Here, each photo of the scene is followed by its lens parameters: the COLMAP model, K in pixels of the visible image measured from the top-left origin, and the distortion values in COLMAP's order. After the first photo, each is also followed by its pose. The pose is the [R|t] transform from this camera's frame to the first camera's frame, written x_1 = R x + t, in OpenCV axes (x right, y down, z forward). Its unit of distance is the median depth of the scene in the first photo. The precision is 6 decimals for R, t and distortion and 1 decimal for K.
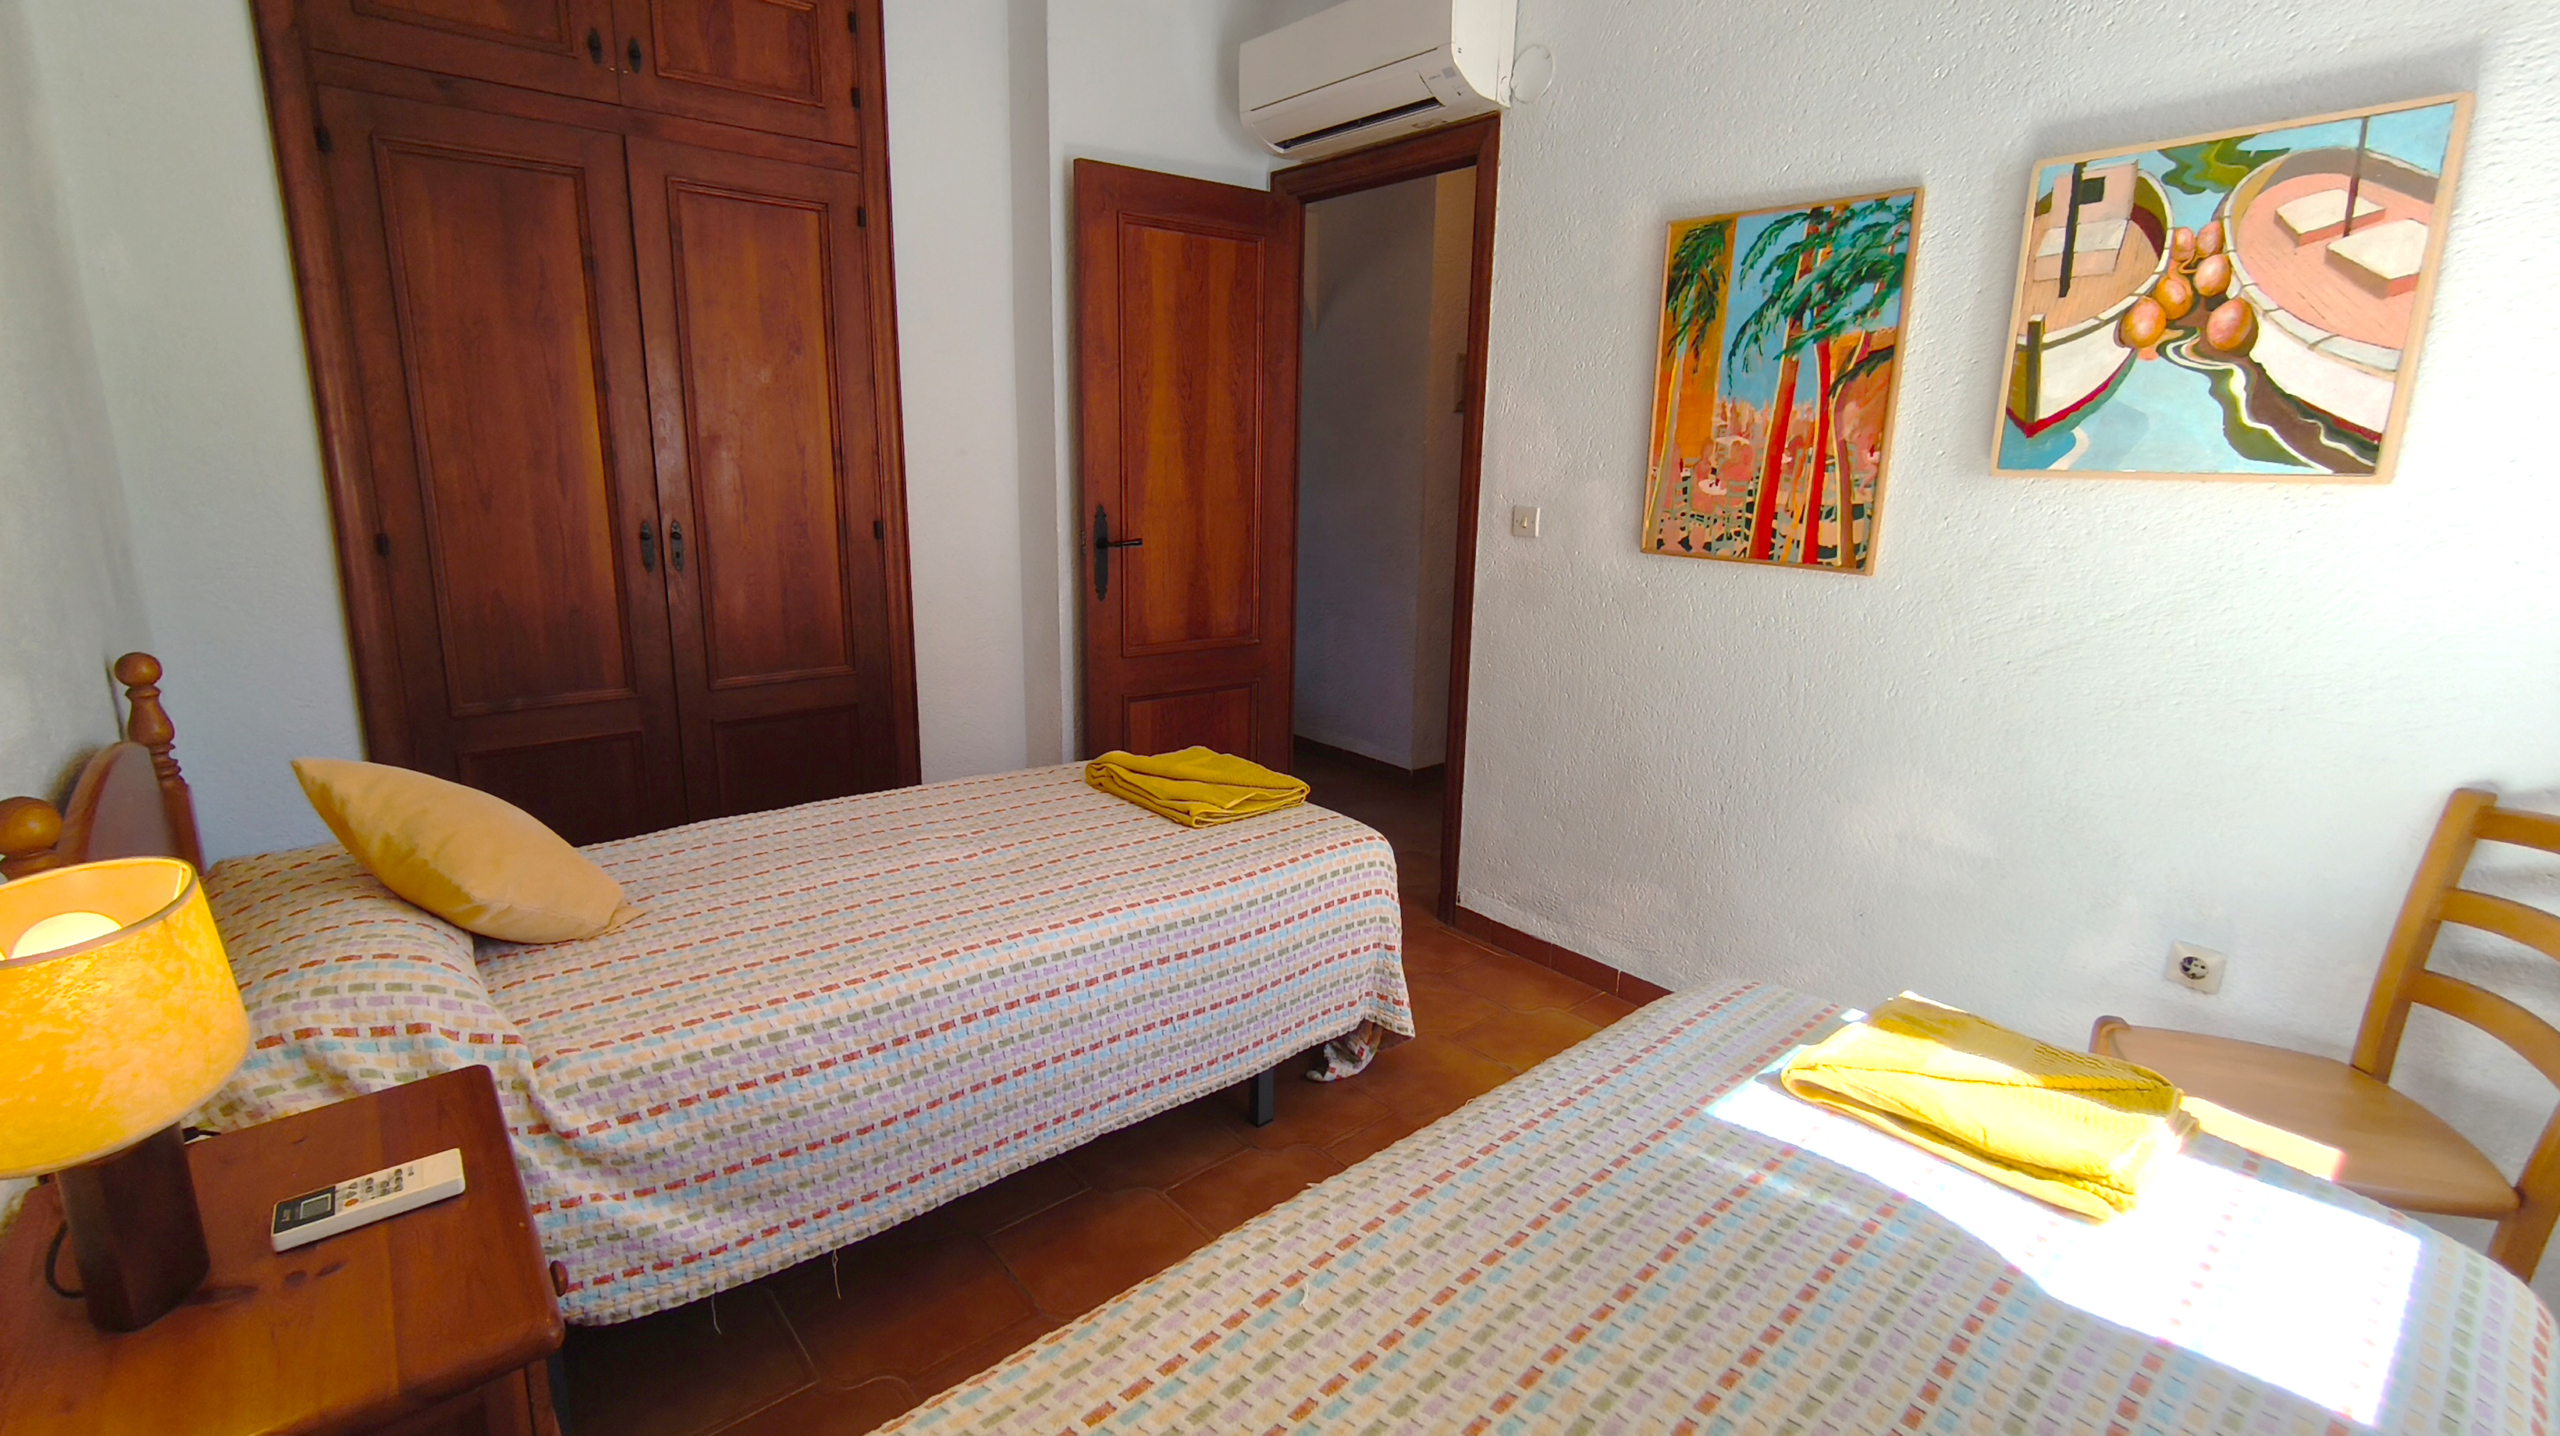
lens RADIAL K [[1128.4, 0, 1264.0], [0, 1128.4, 697.0], [0, 0, 1]] dist [0.004000, 0.000444]
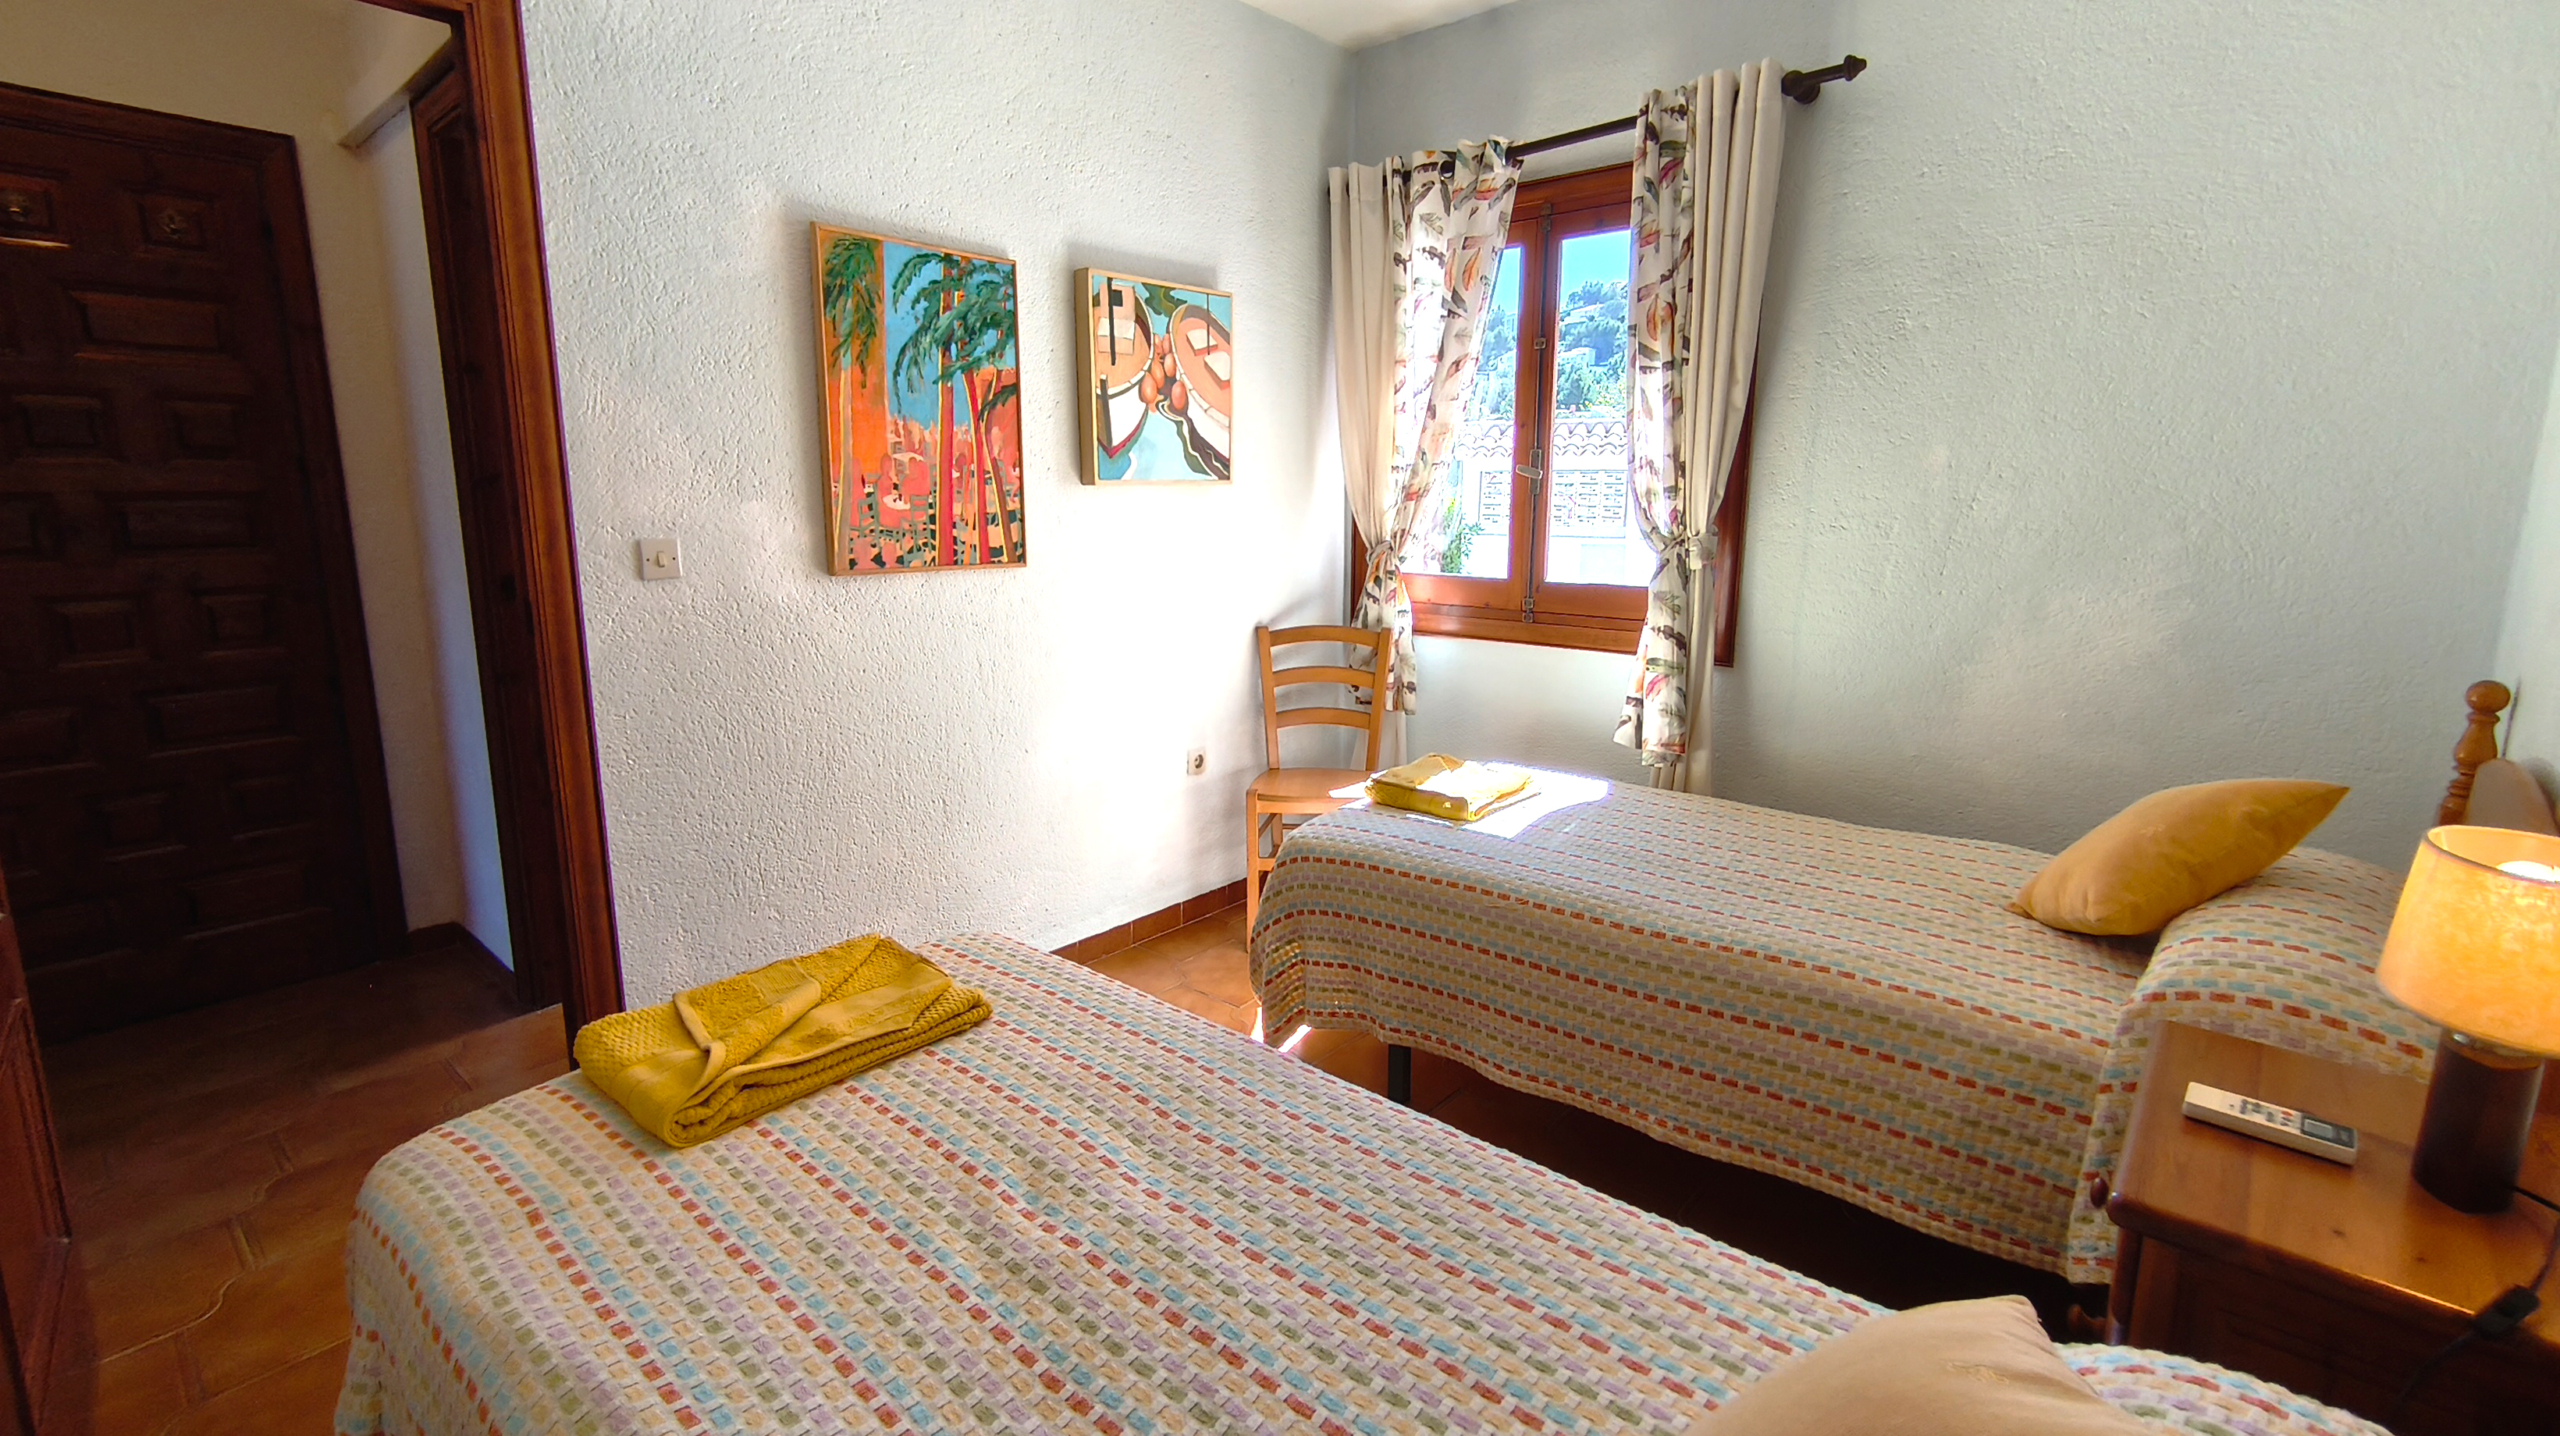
lens RADIAL K [[1128.4, 0, 1268.5], [0, 1128.4, 712.8], [0, 0, 1]] dist [0.004000, 0.000444]
pose [[-0.139773, -0.223226, 0.964694, -0.747028], [0.199498, 0.947930, 0.248252, -0.210009], [-0.969878, 0.227153, -0.087962, 0.881964]]
